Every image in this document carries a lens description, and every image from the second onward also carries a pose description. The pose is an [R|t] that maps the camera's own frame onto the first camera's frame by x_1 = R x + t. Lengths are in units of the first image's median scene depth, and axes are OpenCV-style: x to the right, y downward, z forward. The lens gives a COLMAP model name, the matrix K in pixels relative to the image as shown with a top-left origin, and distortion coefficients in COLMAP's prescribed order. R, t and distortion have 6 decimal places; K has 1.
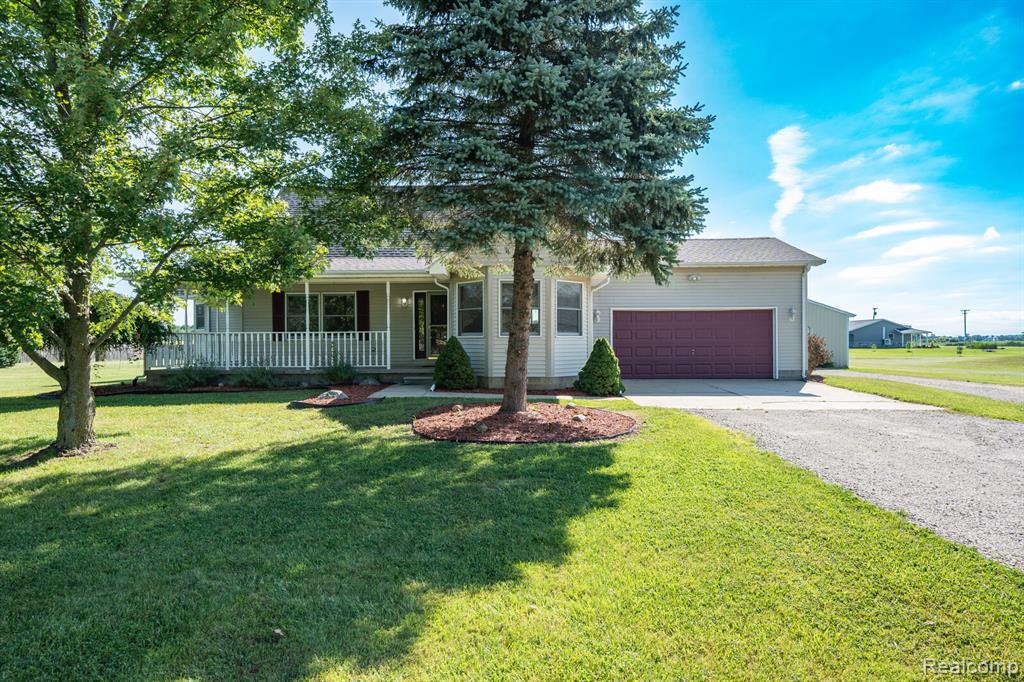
lens RADIAL K [[603.6, 0, 512.0], [0, 603.6, 341.0], [0, 0, 1]] dist [0.001536, 0.000229]
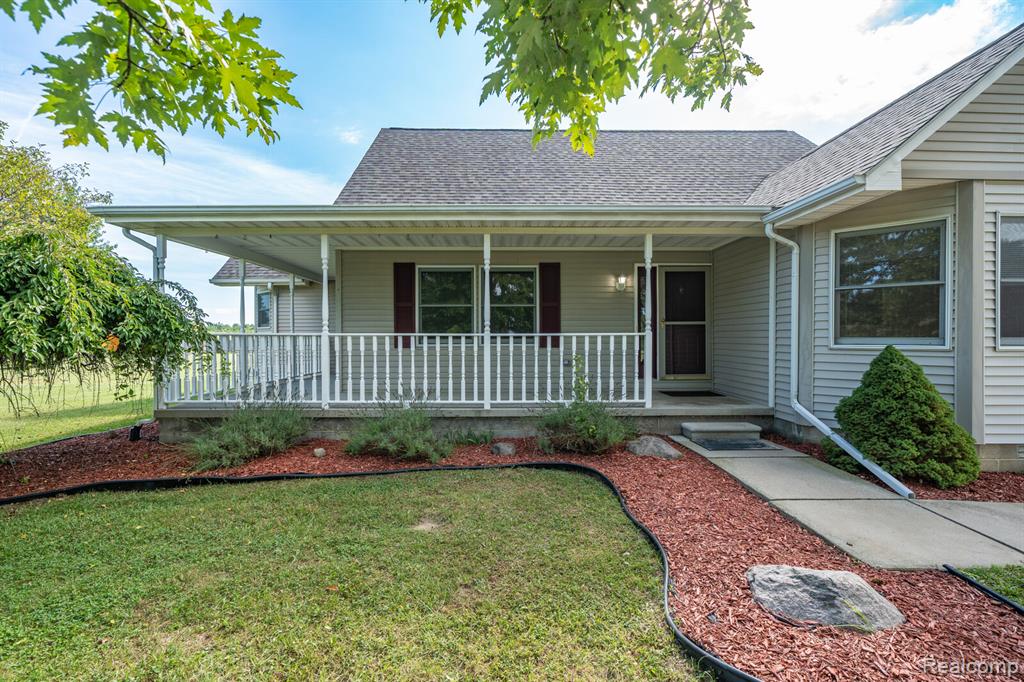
lens RADIAL K [[473.9, 0, 512.0], [0, 473.9, 341.0], [0, 0, 1]] dist [0.000987, 0.000189]
pose [[0.999836, 0.005060, 0.017408, -0.292793], [-0.005037, 0.999986, -0.001413, -0.007401], [-0.017415, 0.001325, 0.999847, 0.548616]]
